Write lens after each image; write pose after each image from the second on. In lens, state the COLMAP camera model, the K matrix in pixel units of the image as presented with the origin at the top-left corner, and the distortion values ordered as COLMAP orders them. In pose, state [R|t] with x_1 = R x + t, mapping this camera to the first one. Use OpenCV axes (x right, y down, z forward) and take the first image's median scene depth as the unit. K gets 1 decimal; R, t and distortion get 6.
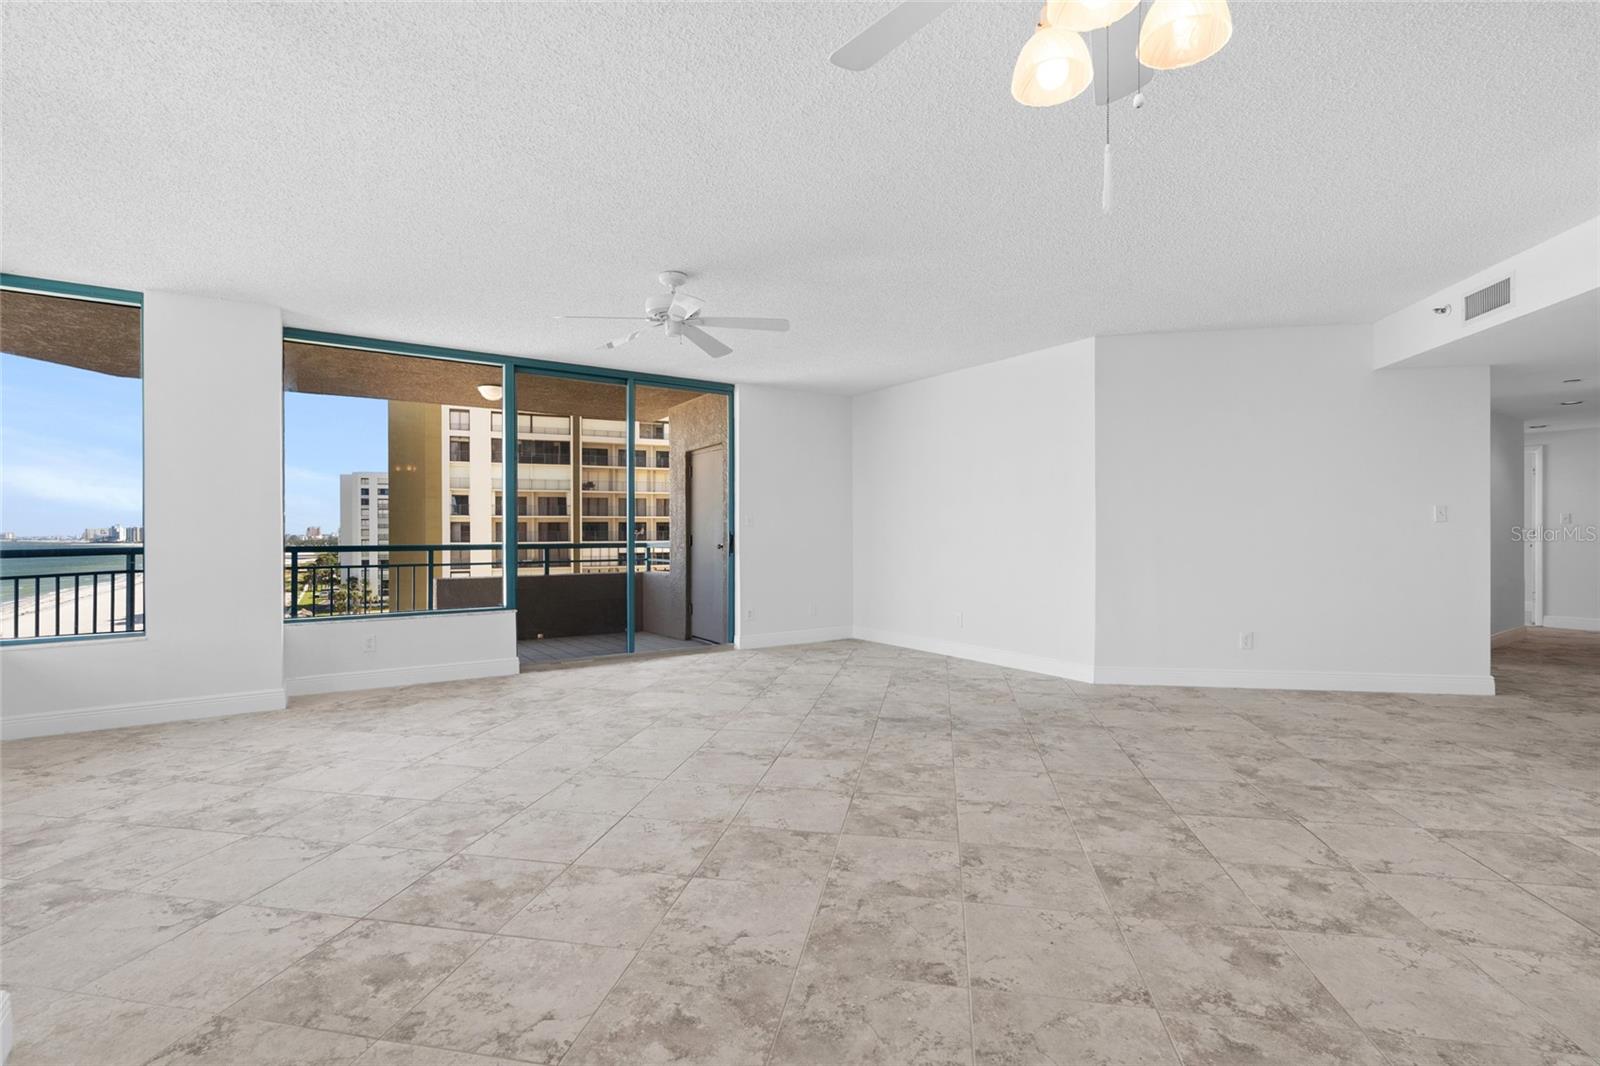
lens RADIAL K [[726.9, 0, 803.0], [0, 726.9, 531.4], [0, 0, 1]] dist [-0.000105, 0.000111]
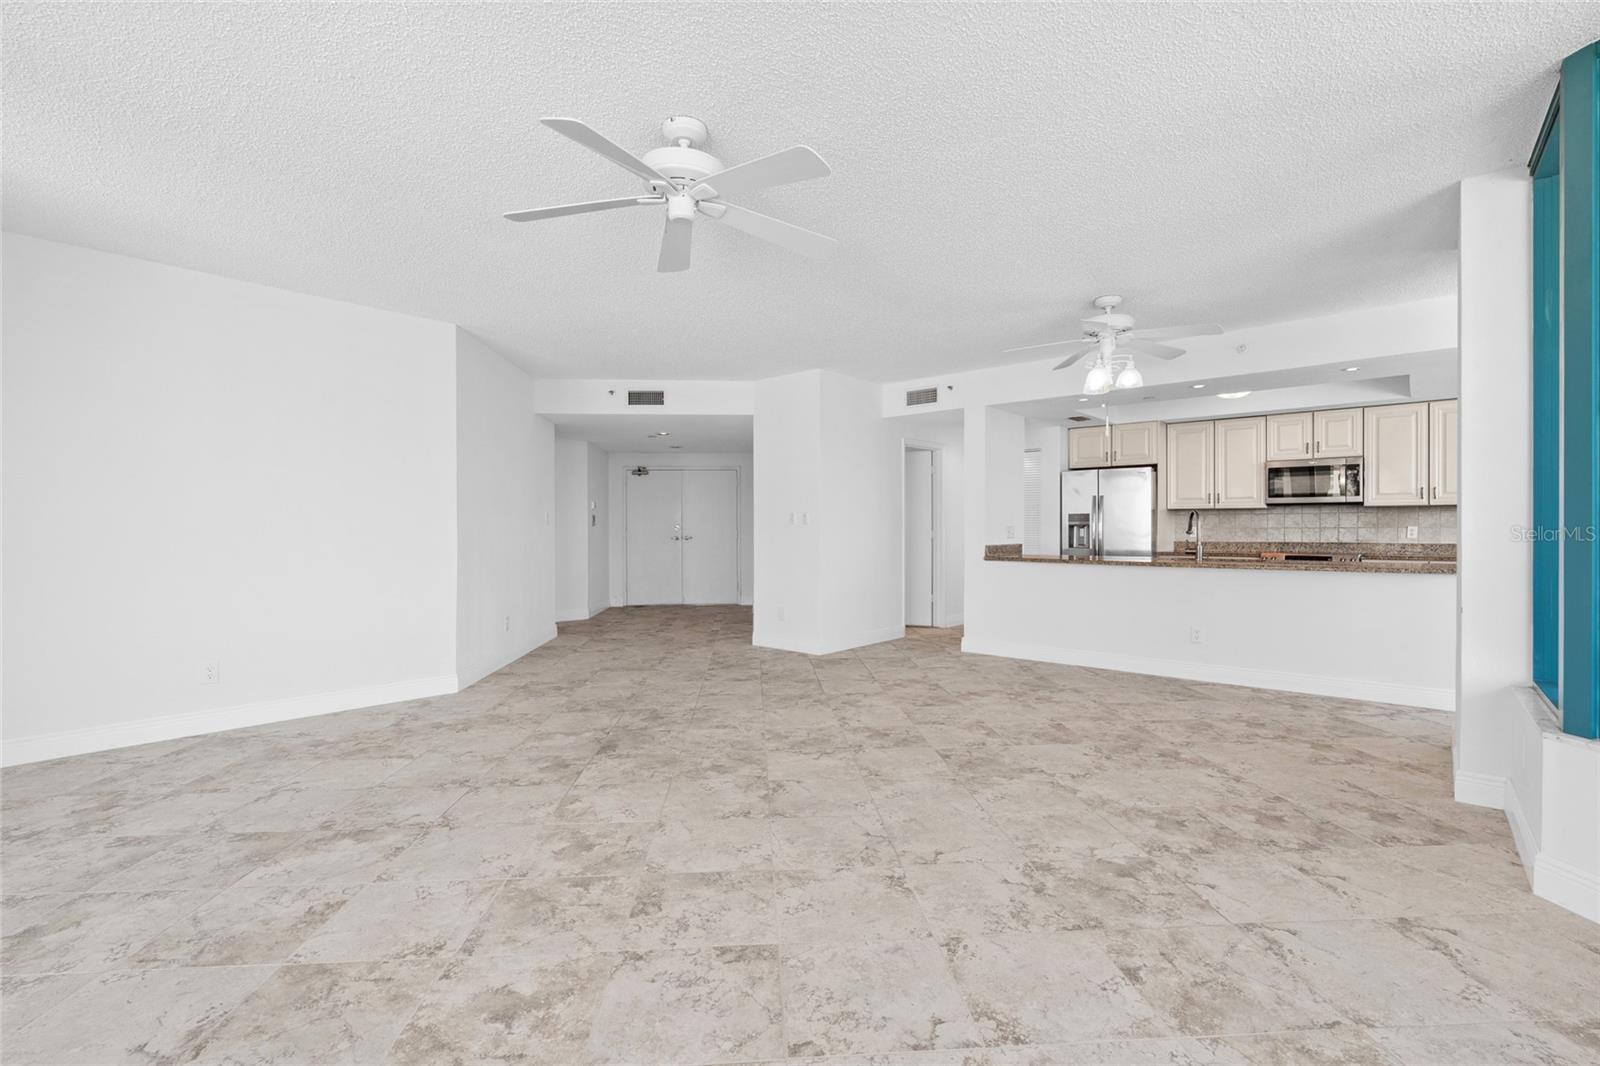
lens RADIAL K [[726.9, 0, 803.7], [0, 726.9, 535.1], [0, 0, 1]] dist [-0.000105, 0.000111]
pose [[-0.261116, -0.000925, 0.965307, -1.261216], [-0.000925, 0.999999, 0.000708, 0.011795], [-0.965307, -0.000708, -0.261117, 1.657176]]
